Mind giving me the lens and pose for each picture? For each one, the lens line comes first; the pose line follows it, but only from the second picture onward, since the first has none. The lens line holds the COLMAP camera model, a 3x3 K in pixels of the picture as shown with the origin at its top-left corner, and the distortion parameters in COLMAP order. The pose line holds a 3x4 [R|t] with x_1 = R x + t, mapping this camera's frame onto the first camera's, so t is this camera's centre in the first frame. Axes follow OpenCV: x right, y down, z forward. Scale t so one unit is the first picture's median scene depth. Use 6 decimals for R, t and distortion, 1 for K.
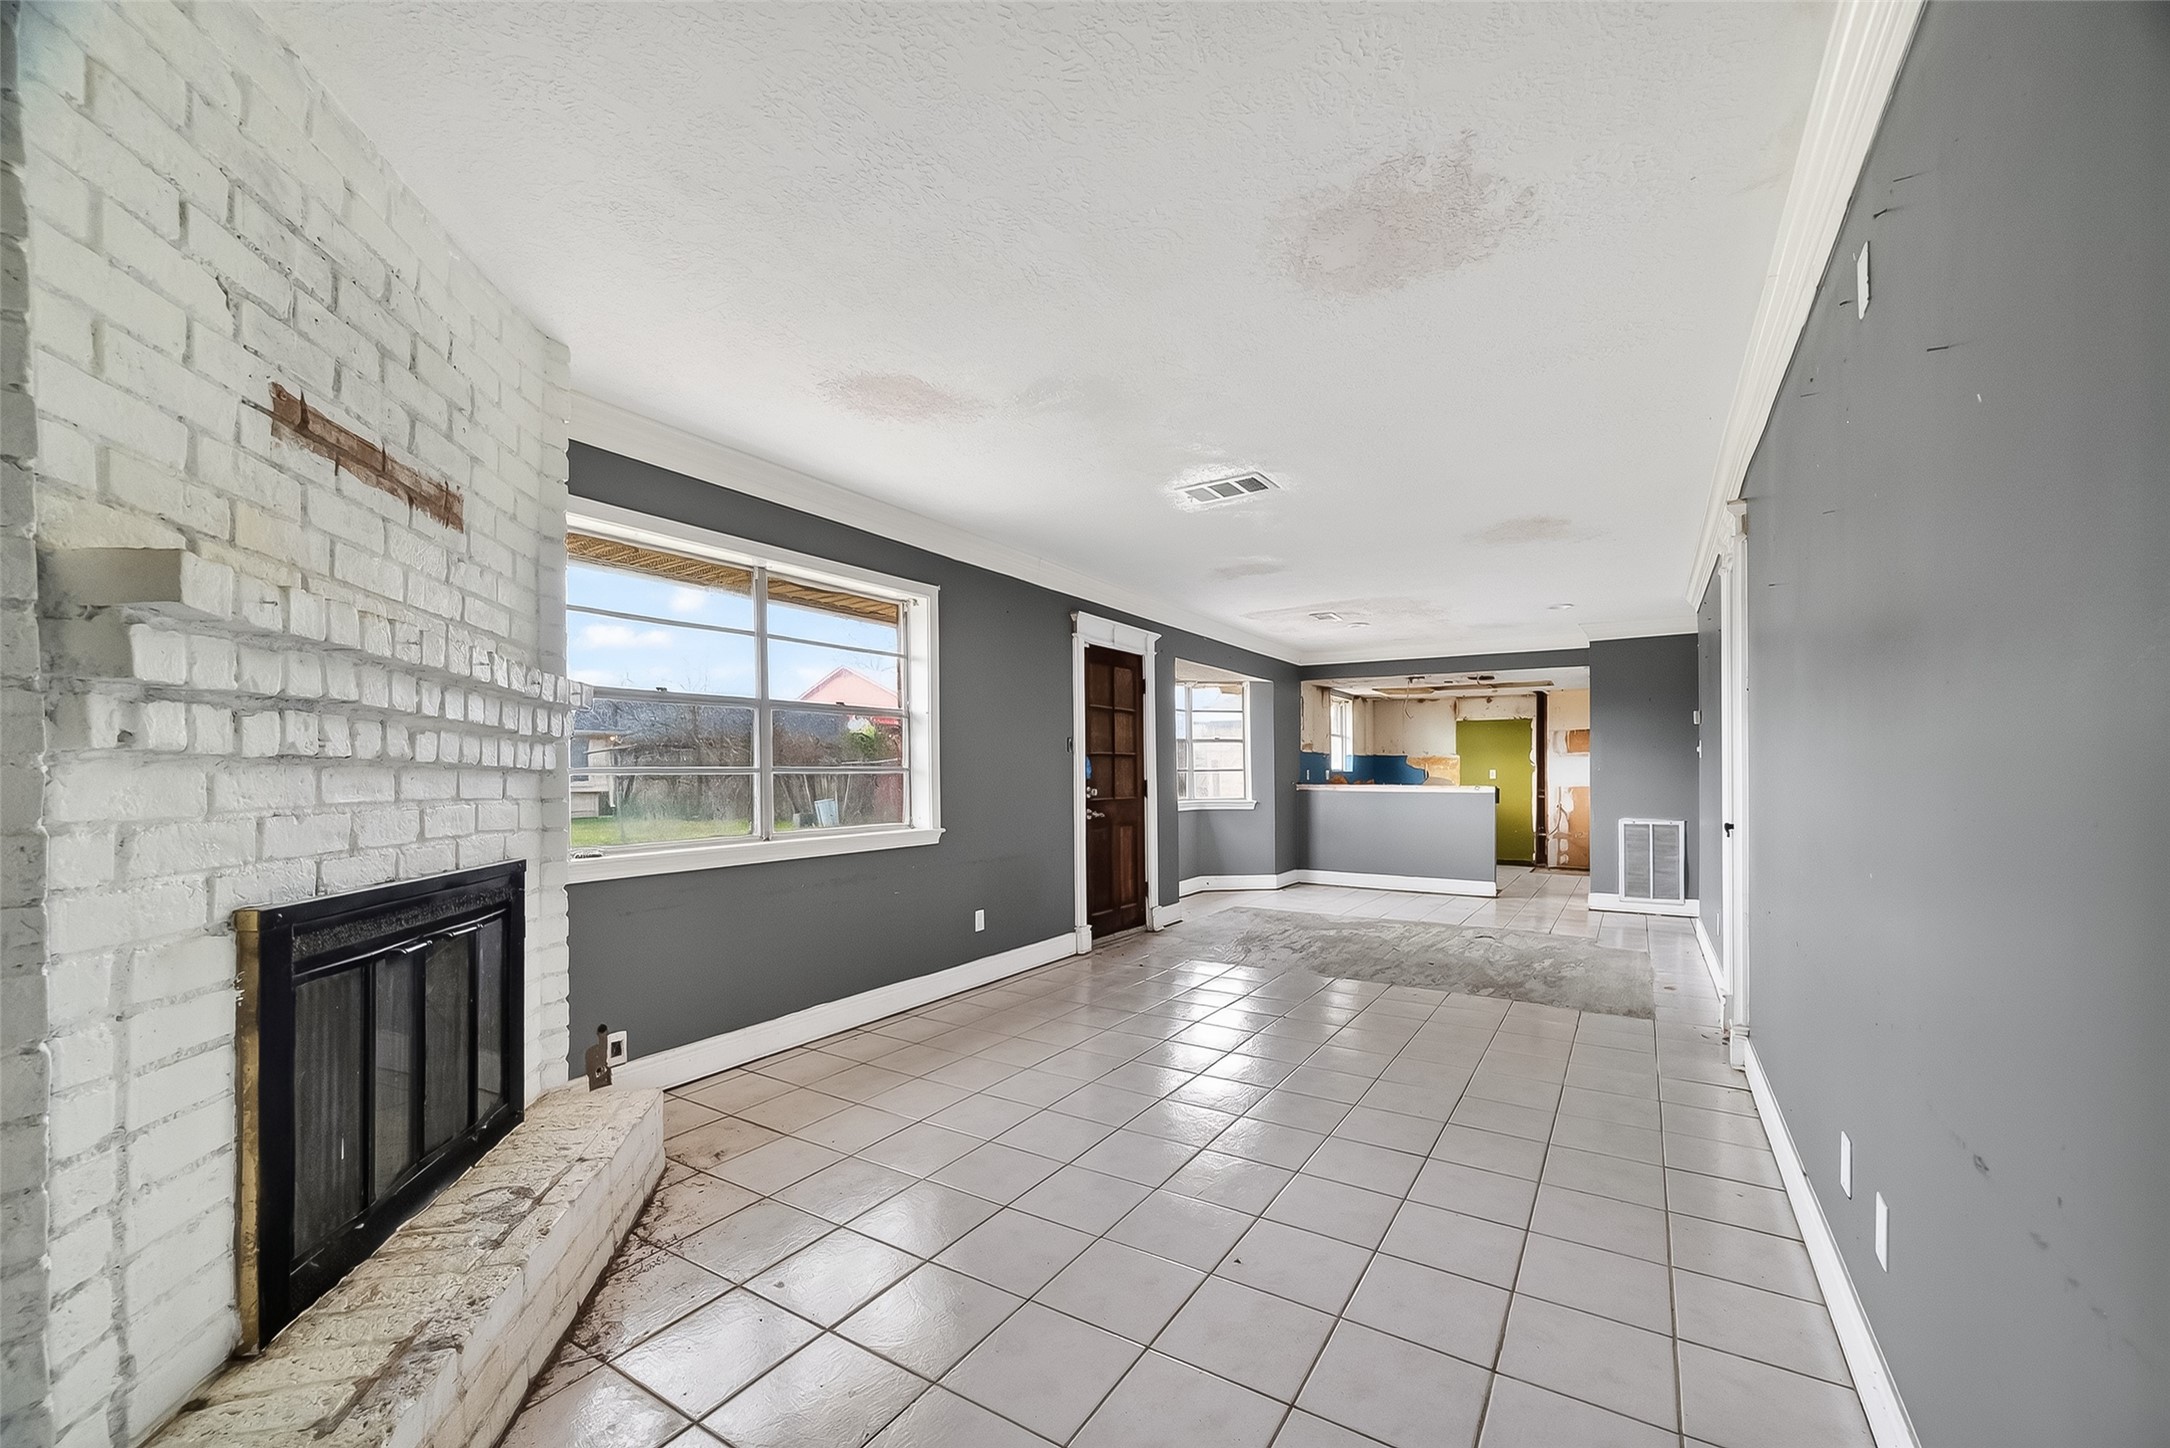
lens RADIAL K [[870.0, 0, 1116.5], [0, 870.0, 775.2], [0, 0, 1]] dist [-0.003067, 0.000022]
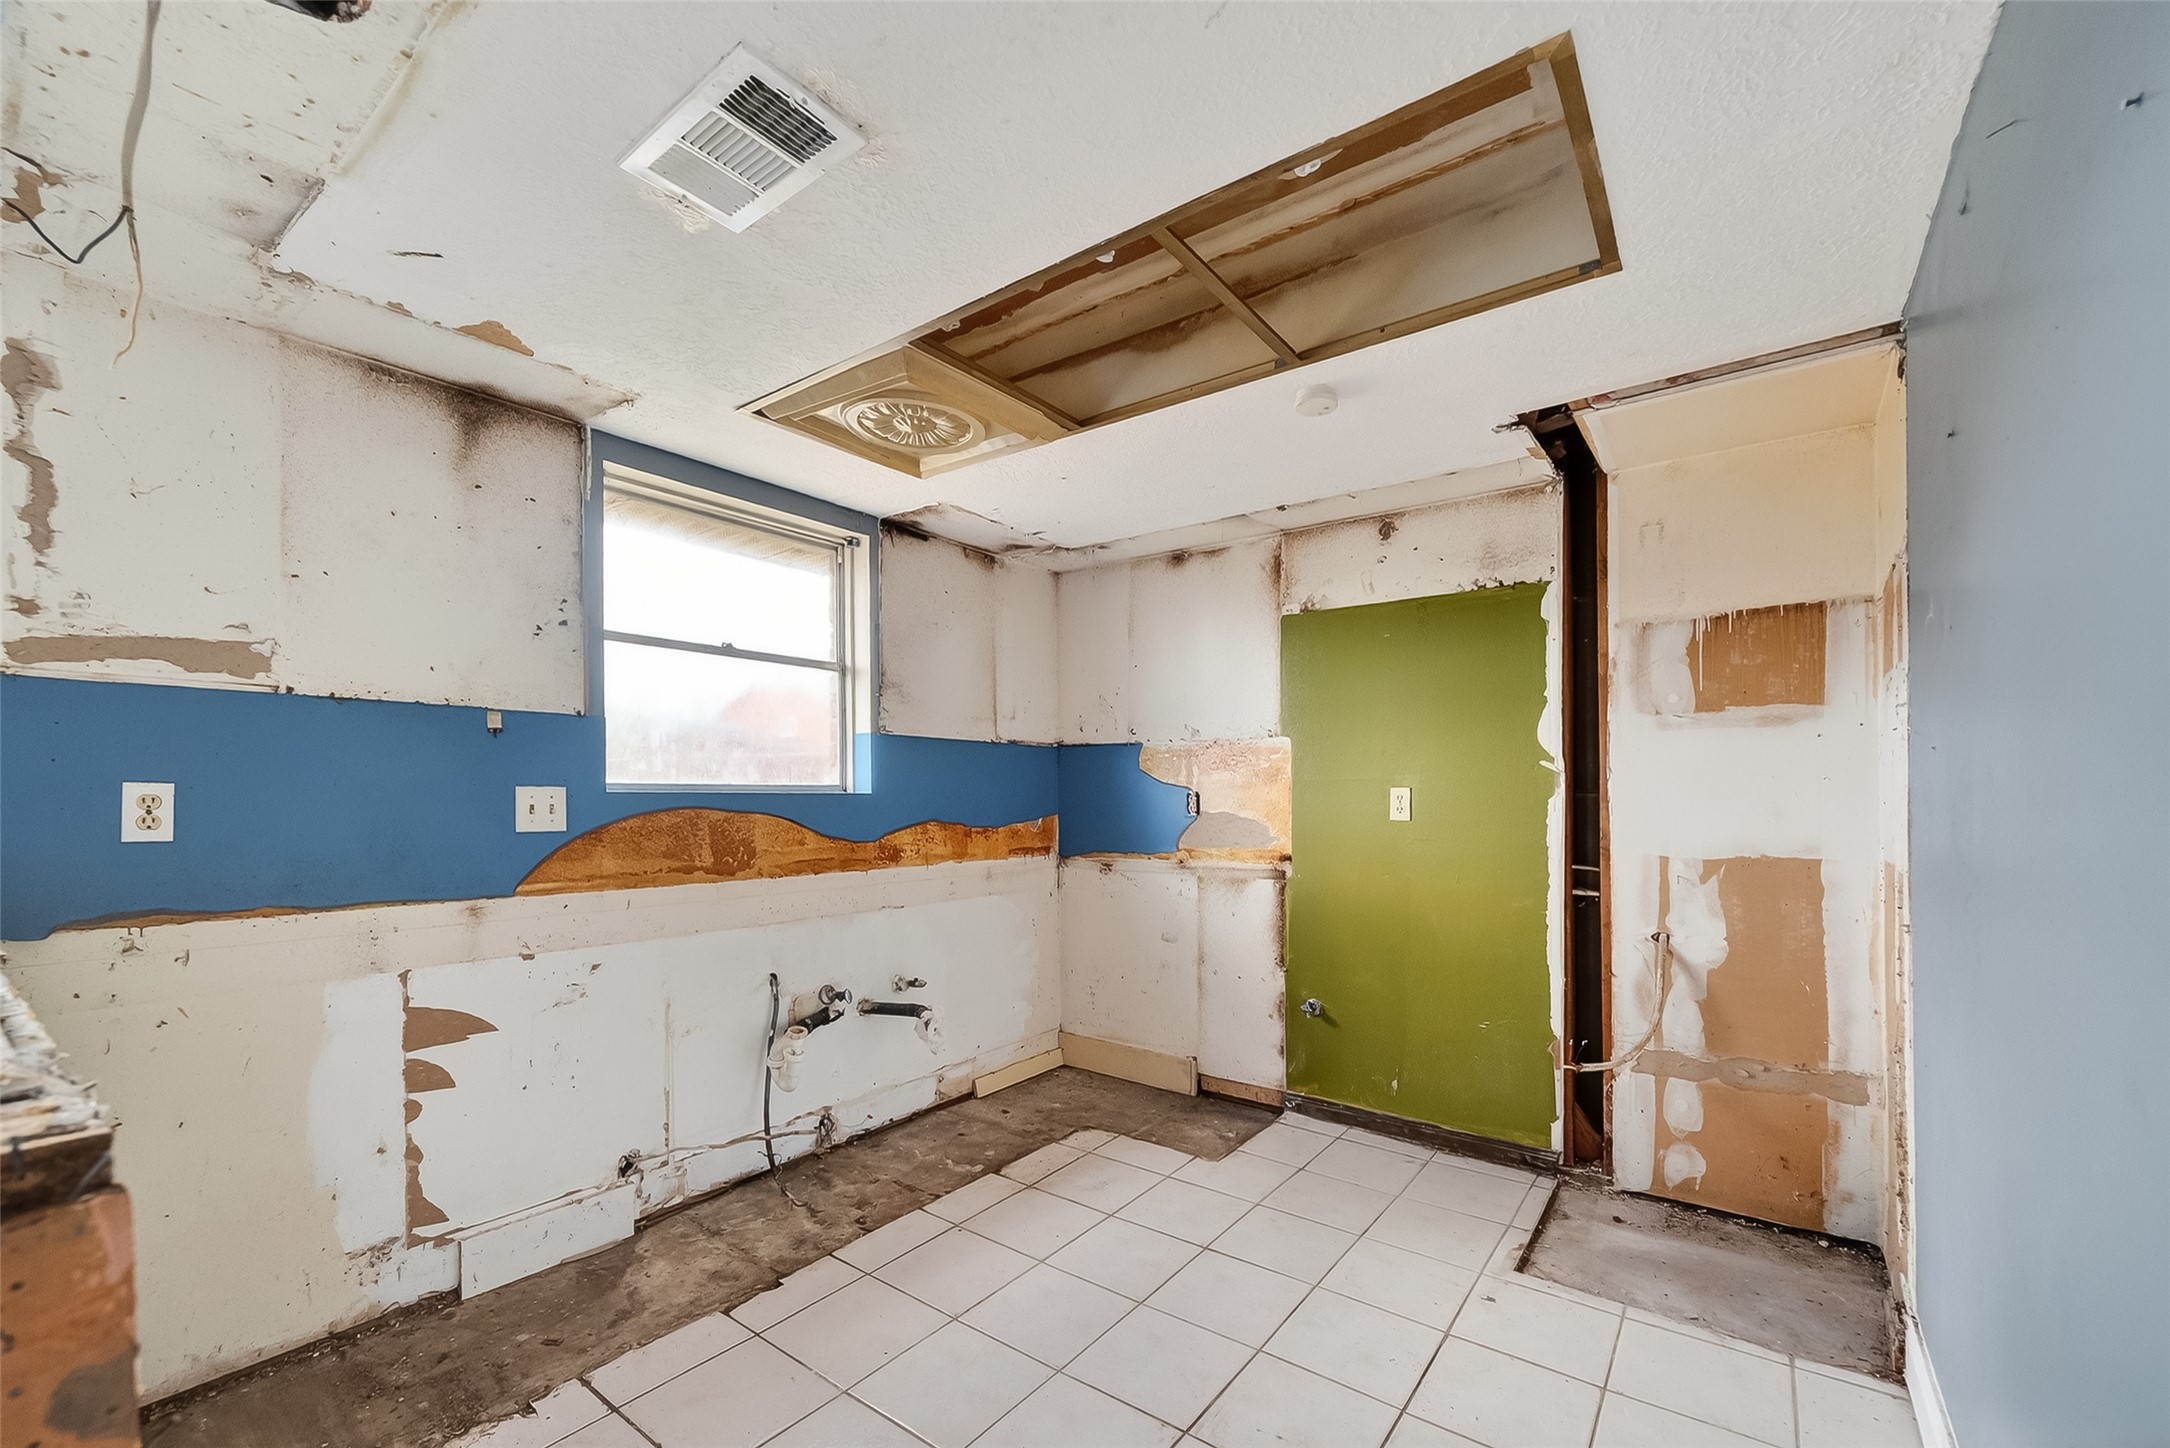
lens RADIAL K [[870.0, 0, 1130.8], [0, 870.0, 792.4], [0, 0, 1]] dist [-0.003067, 0.000022]
pose [[0.997334, -0.001180, -0.072957, 0.376953], [0.000510, 0.999957, -0.009207, -0.002138], [0.072965, 0.009146, 0.997293, 0.742276]]
